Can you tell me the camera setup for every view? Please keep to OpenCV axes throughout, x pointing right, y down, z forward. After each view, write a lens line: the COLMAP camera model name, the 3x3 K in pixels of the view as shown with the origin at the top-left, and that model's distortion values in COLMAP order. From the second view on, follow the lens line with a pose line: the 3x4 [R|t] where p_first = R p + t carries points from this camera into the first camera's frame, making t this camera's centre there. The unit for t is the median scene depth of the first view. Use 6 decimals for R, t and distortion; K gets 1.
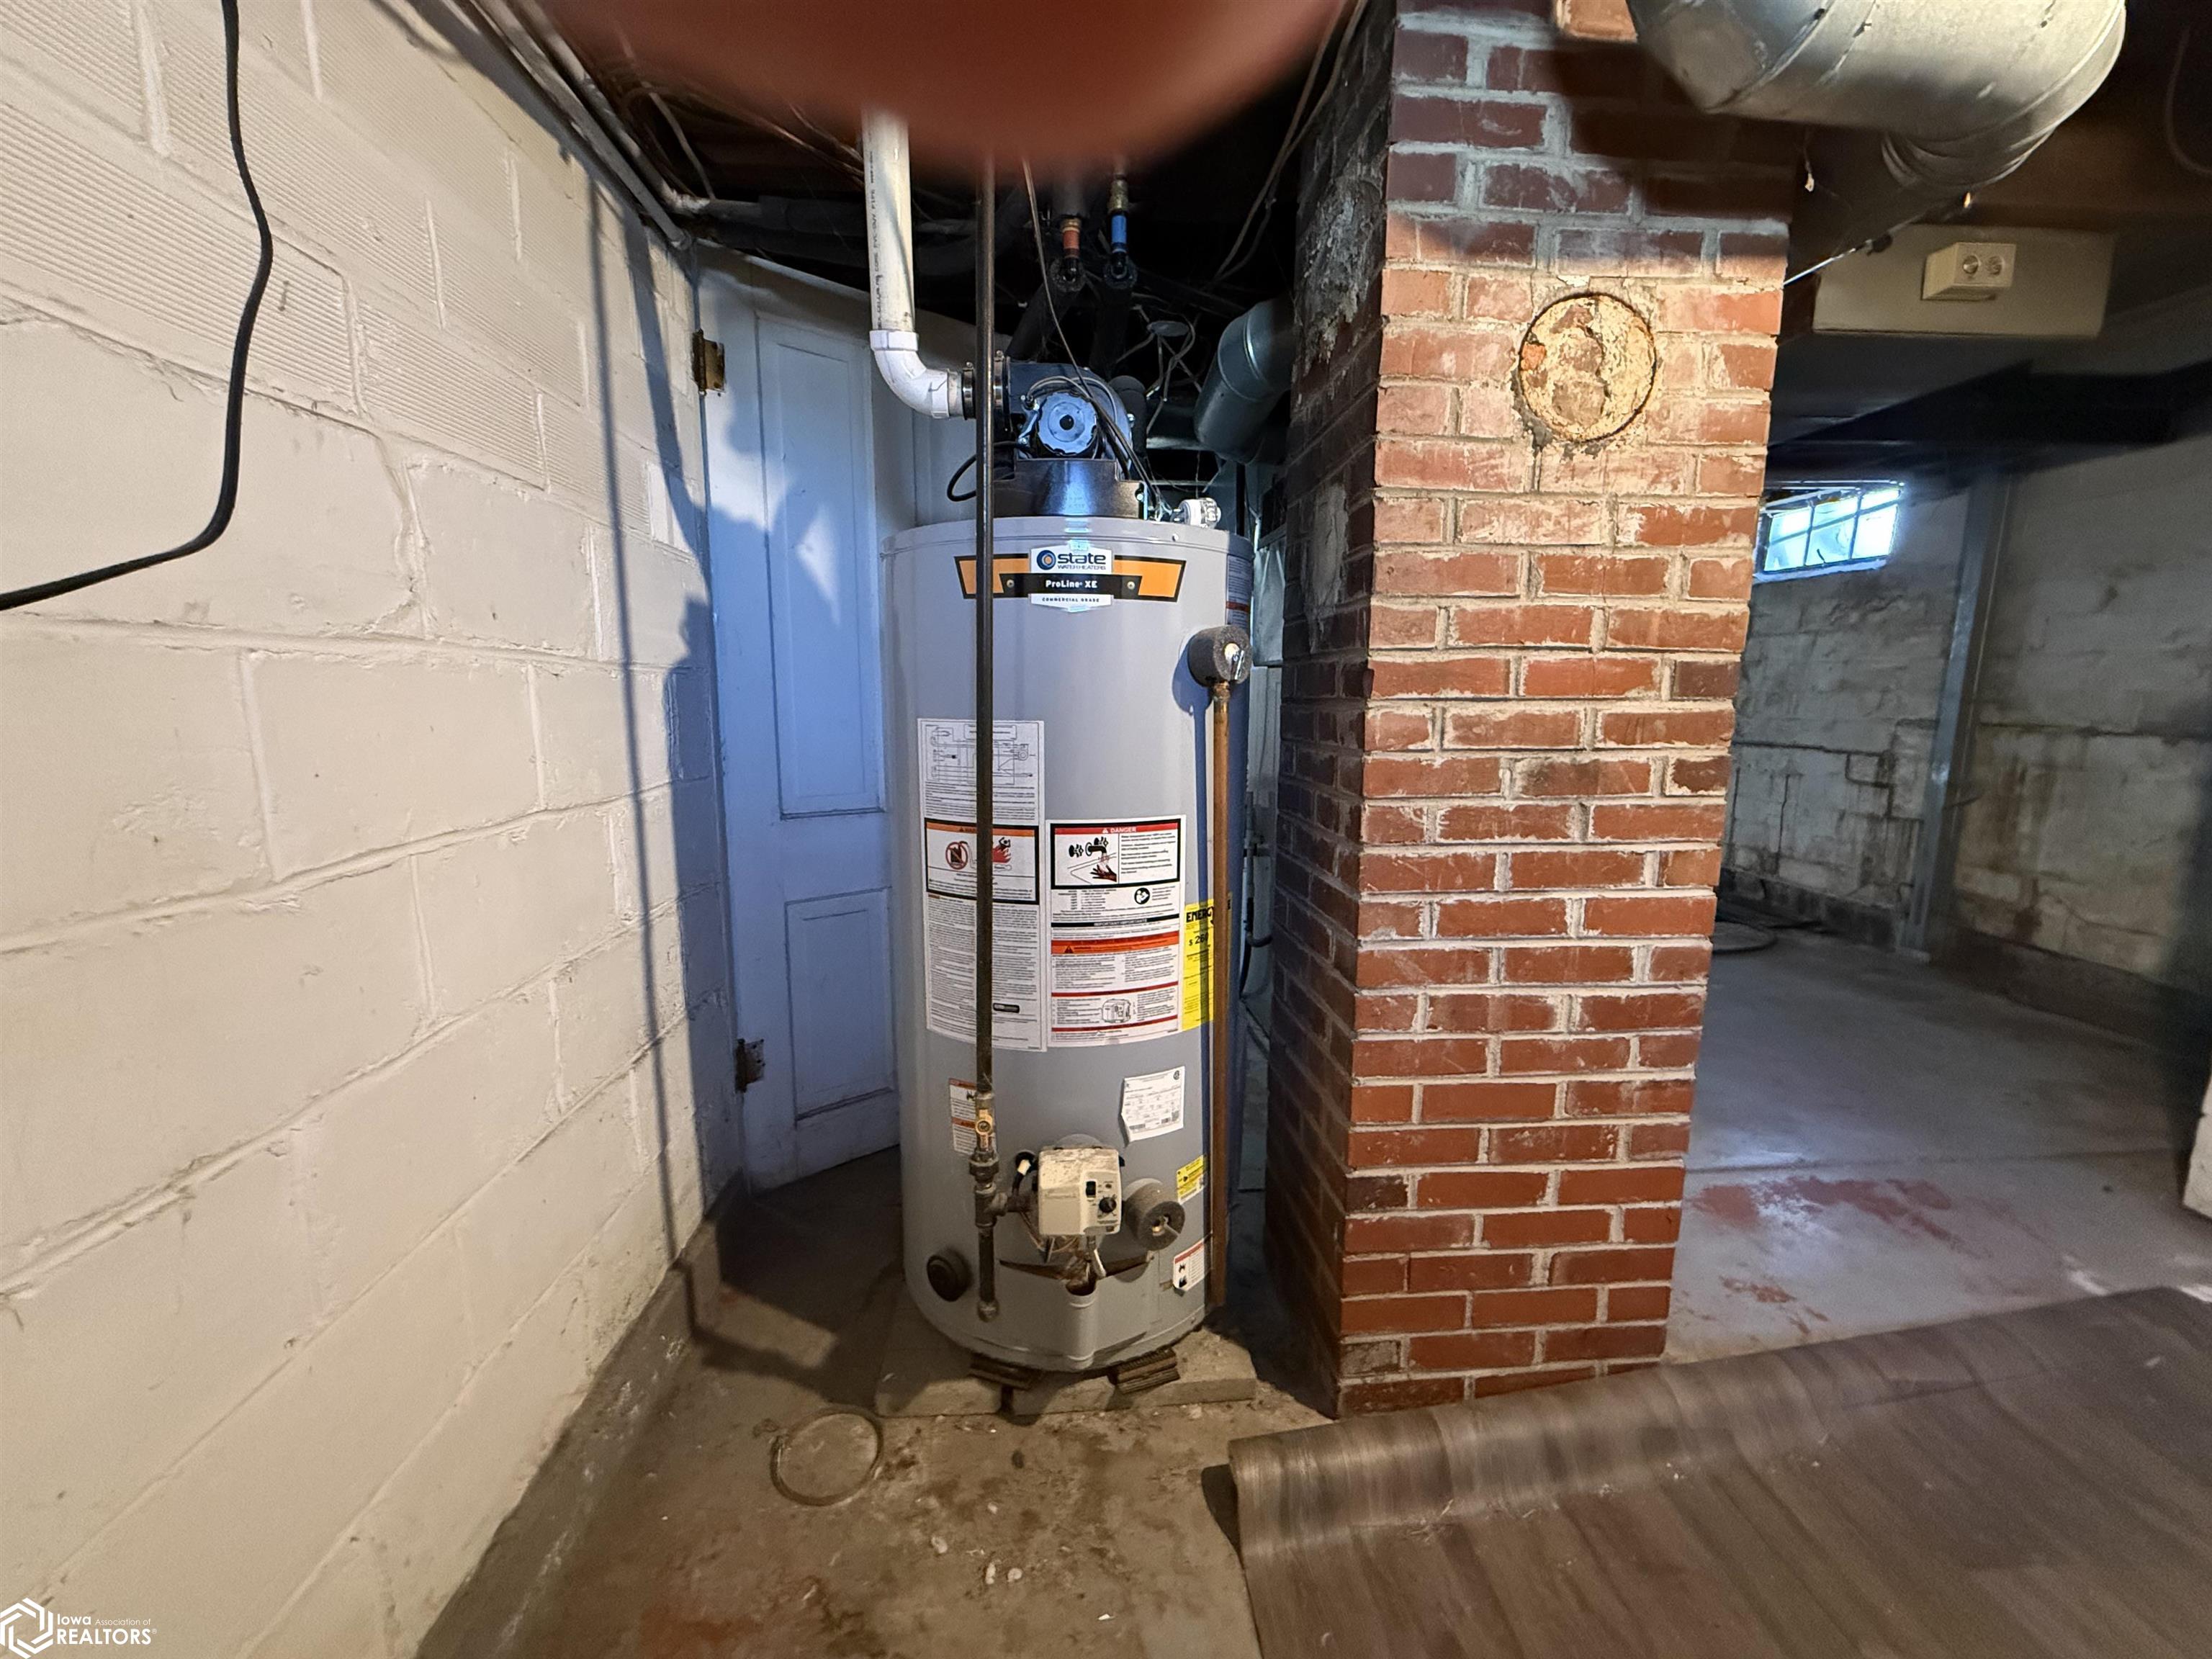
lens RADIAL K [[881.4, 0, 1101.8], [0, 881.4, 829.9], [0, 0, 1]] dist [-0.008737, 0.001328]
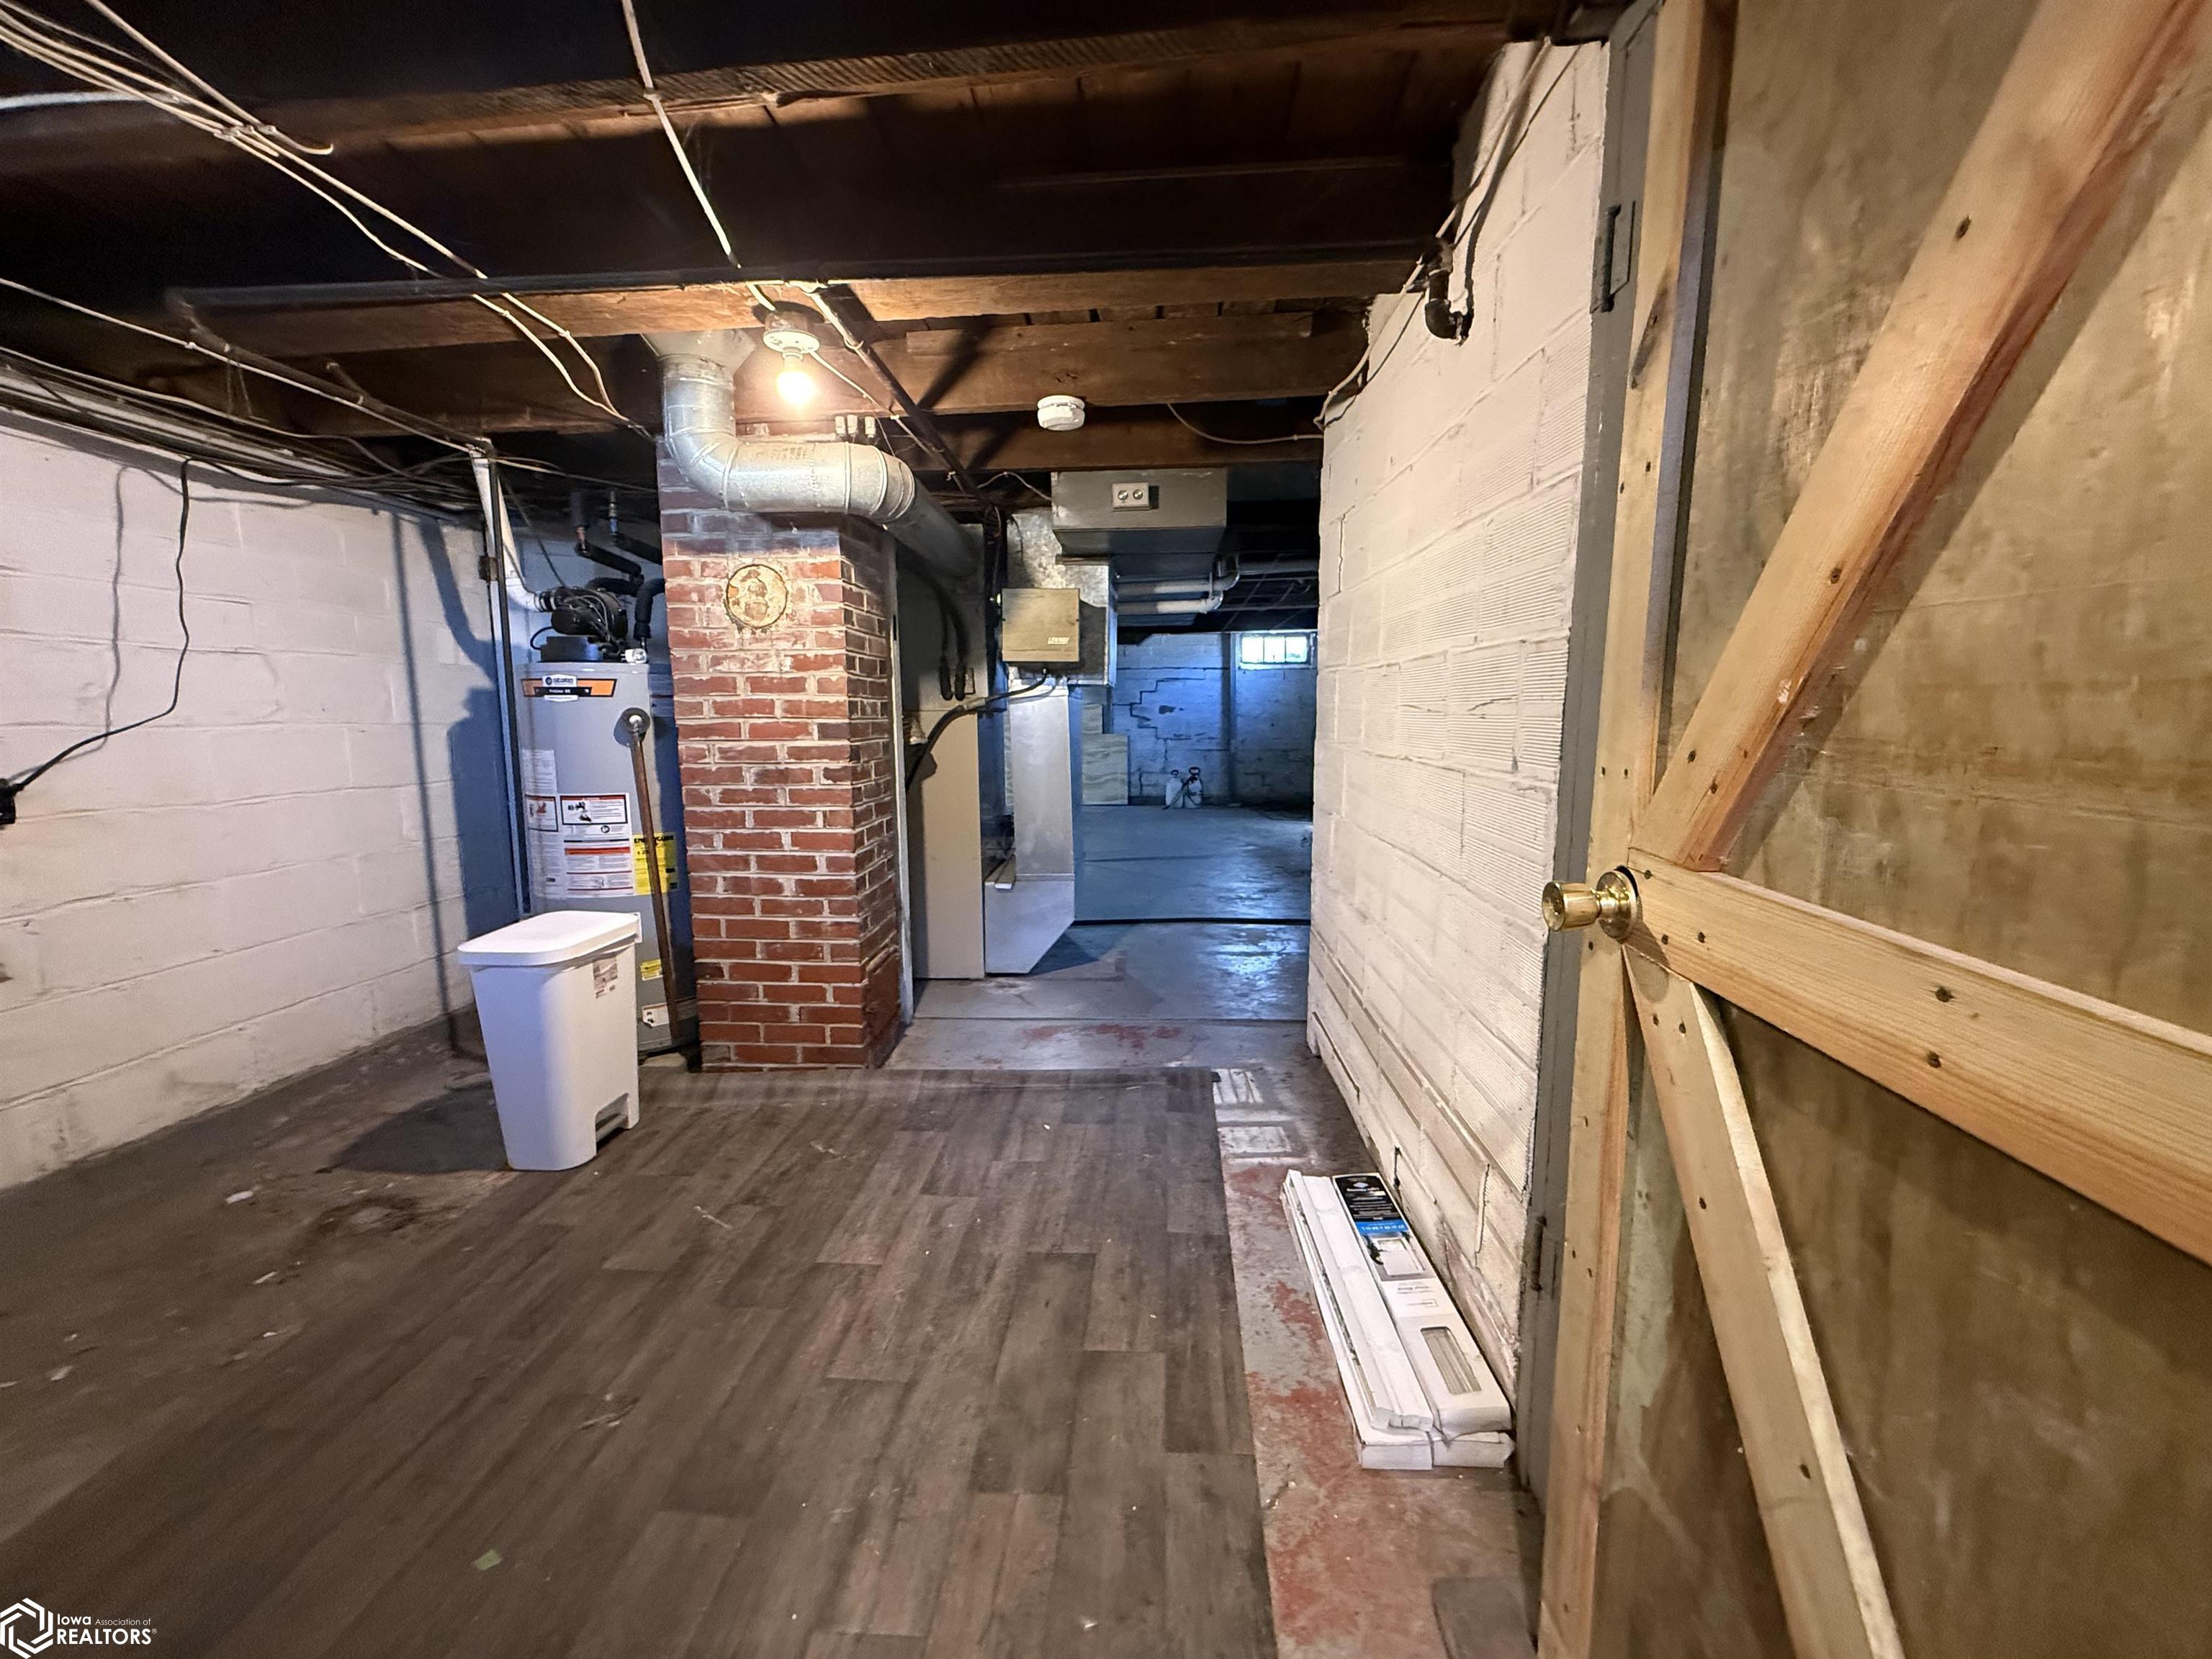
lens RADIAL K [[881.4, 0, 1105.8], [0, 881.4, 826.8], [0, 0, 1]] dist [-0.008737, 0.001328]
pose [[0.992418, 0.010107, -0.122496, 1.607126], [-0.013140, 0.999626, -0.023971, 0.108775], [0.122208, 0.025399, 0.992179, -1.060714]]
